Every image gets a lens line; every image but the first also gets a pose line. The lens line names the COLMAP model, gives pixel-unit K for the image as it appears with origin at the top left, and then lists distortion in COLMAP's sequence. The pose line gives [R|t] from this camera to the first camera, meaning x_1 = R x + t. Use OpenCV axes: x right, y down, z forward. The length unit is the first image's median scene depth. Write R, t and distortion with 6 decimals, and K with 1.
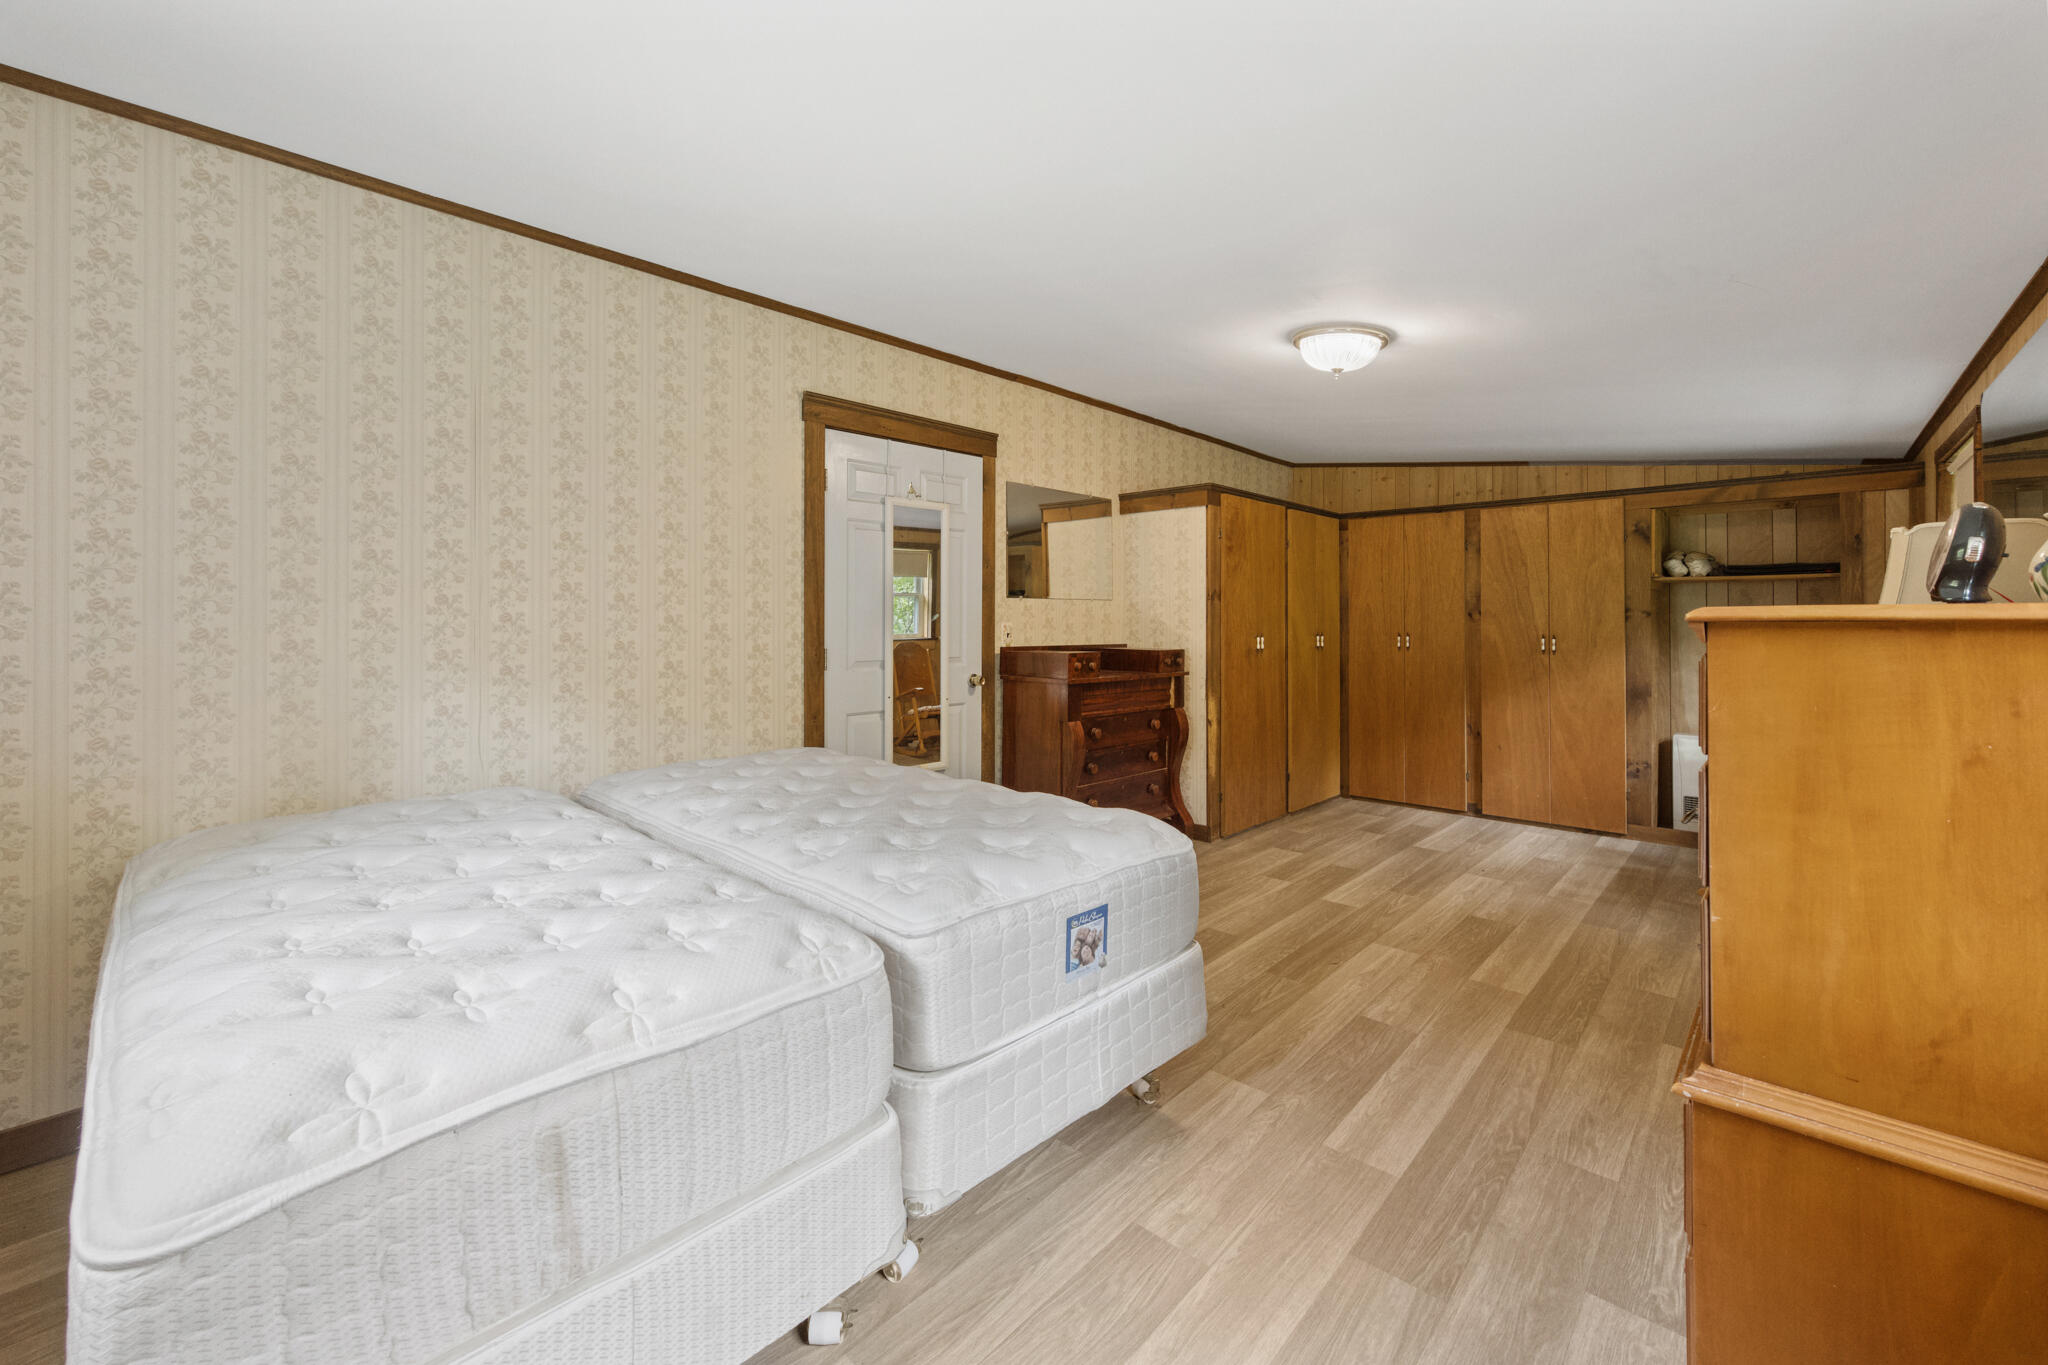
lens RADIAL K [[837.2, 0, 1028.2], [0, 837.2, 629.8], [0, 0, 1]] dist [0.001097, 0.000105]
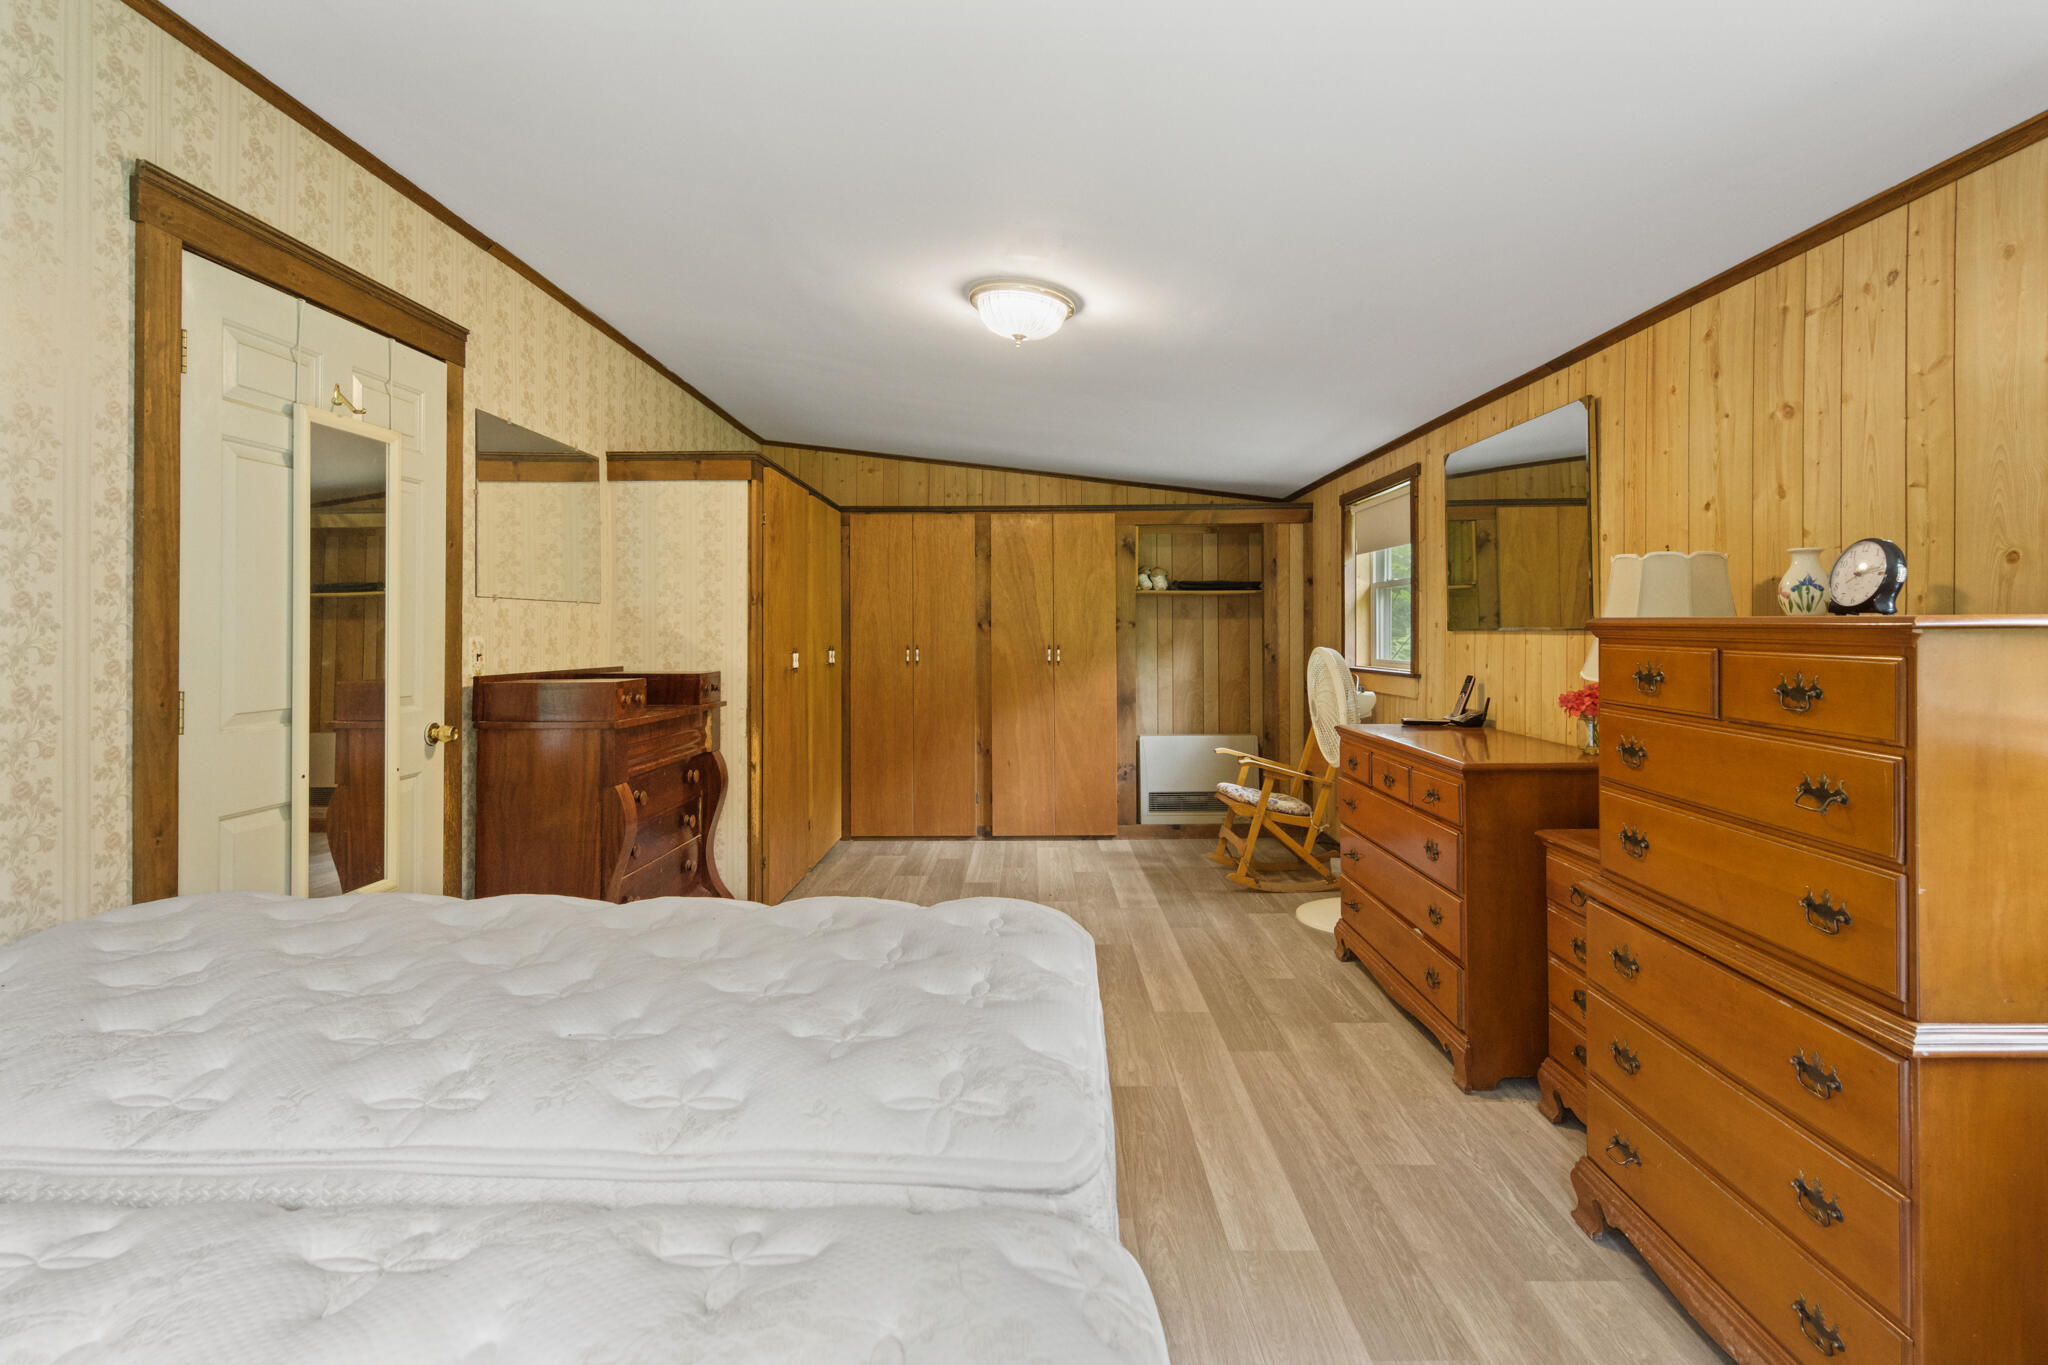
lens RADIAL K [[983.1, 0, 1027.9], [0, 983.1, 637.2], [0, 0, 1]] dist [0.002138, 0.000011]
pose [[0.737370, -0.007134, 0.675451, -0.205170], [0.011535, 0.999931, -0.002031, -0.001844], [-0.675390, 0.009289, 0.737402, 0.176934]]
